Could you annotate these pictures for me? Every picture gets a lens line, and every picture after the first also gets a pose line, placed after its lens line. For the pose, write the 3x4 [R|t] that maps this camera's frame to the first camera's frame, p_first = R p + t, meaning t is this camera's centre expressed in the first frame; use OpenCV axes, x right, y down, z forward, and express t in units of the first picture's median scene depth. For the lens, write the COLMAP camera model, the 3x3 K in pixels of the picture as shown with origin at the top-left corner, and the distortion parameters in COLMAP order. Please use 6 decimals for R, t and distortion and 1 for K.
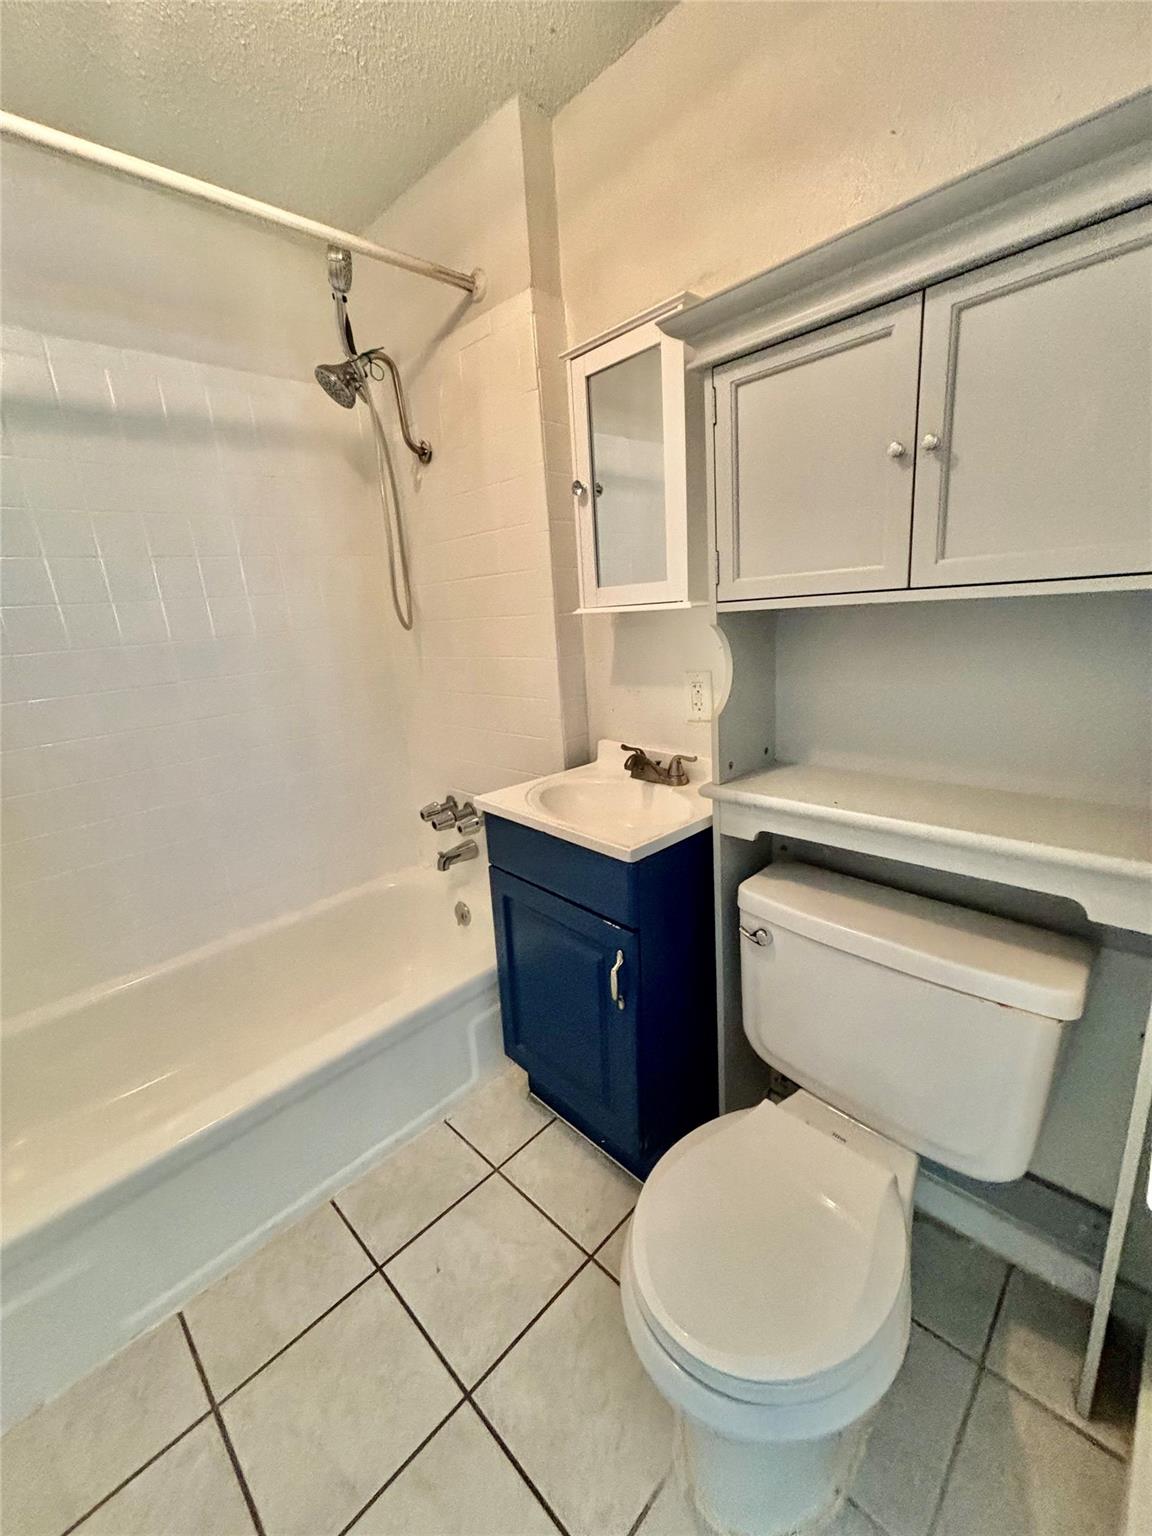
lens RADIAL K [[616.6, 0, 576.0], [0, 616.6, 768.0], [0, 0, 1]] dist [0.001011, -0.003028]
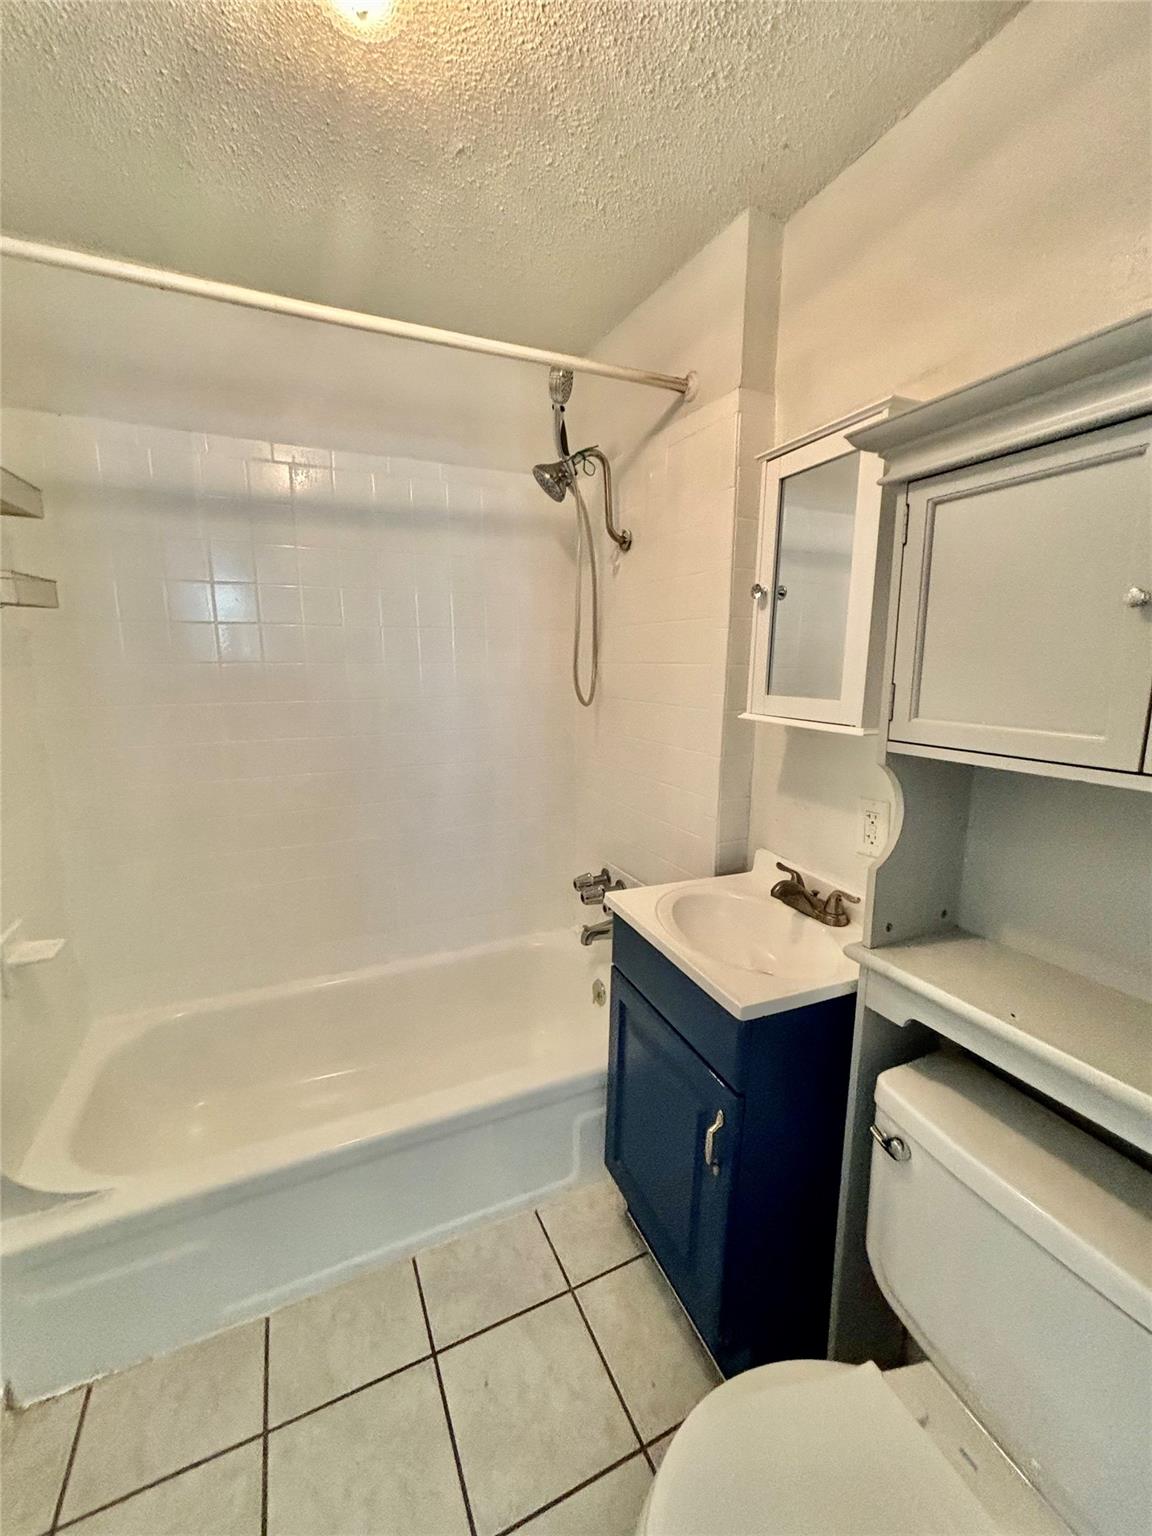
lens RADIAL K [[622.8, 0, 576.0], [0, 622.8, 768.0], [0, 0, 1]] dist [-0.010617, 0.003319]
pose [[0.936225, 0.132388, -0.325509, 0.084864], [-0.155667, 0.986718, -0.046420, -0.095899], [0.315040, 0.094131, 0.944399, 0.040542]]
